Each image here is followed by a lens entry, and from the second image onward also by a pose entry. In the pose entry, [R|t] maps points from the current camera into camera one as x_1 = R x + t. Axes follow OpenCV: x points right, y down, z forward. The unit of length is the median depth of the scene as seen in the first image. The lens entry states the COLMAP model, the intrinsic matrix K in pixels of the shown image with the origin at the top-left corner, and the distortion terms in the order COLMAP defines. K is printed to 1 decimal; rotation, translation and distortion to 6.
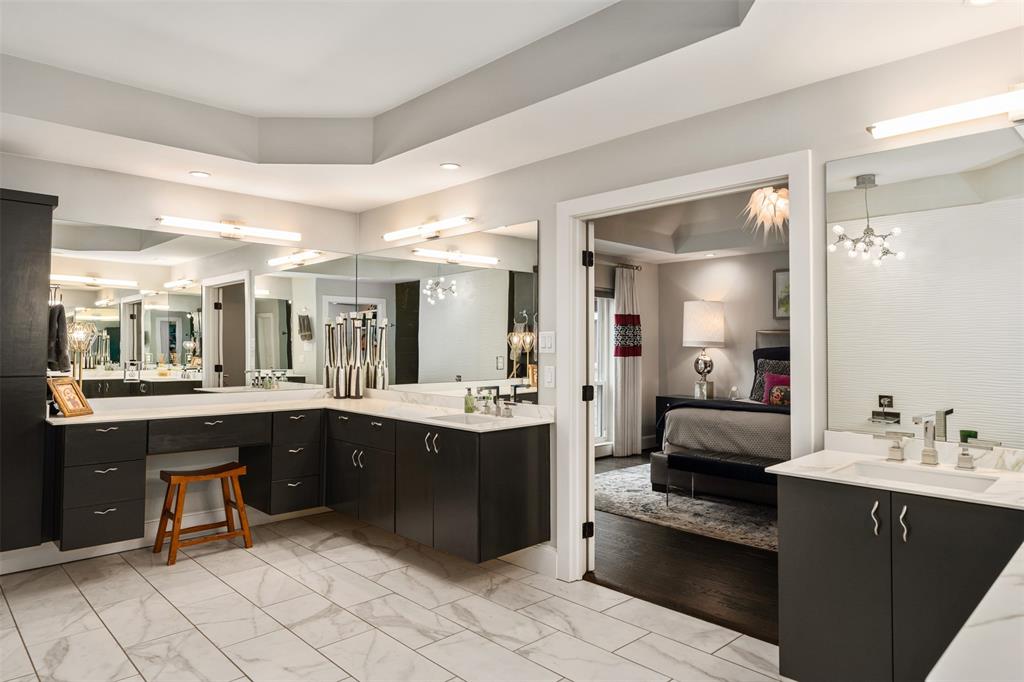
lens RADIAL K [[645.8, 0, 512.0], [0, 645.8, 341.0], [0, 0, 1]] dist [0.001535, 0.000256]
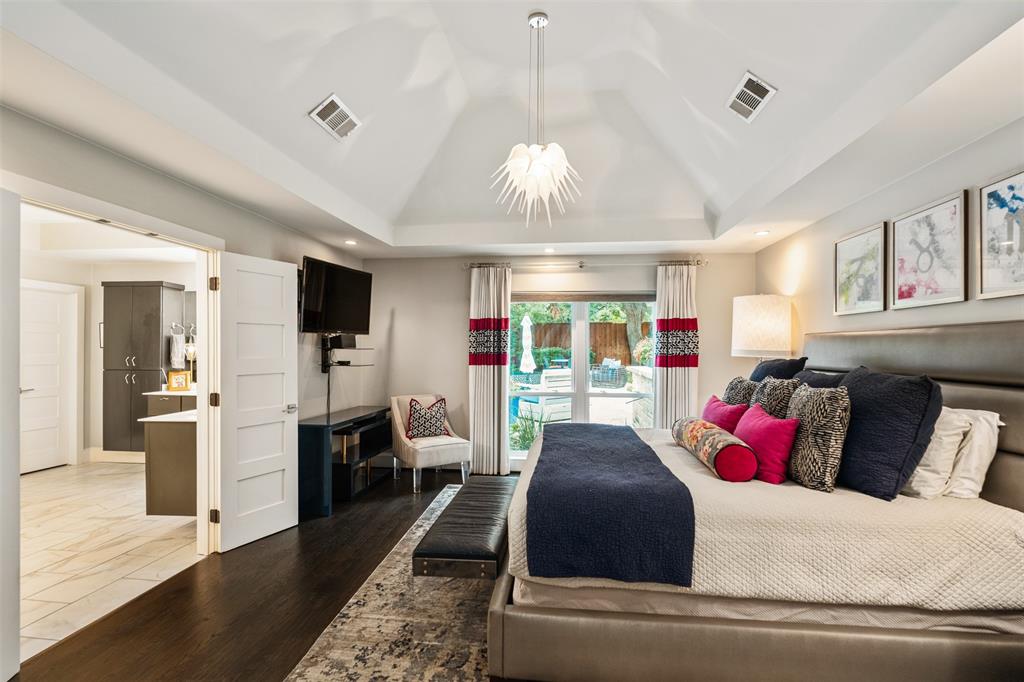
lens RADIAL K [[481.1, 0, 512.9], [0, 481.1, 363.1], [0, 0, 1]] dist [-0.000056, 0.000003]
pose [[0.643723, 0.001443, -0.765257, 0.538818], [0.005299, 0.999966, 0.006343, 0.013394], [0.765240, -0.008139, 0.643693, 0.421527]]
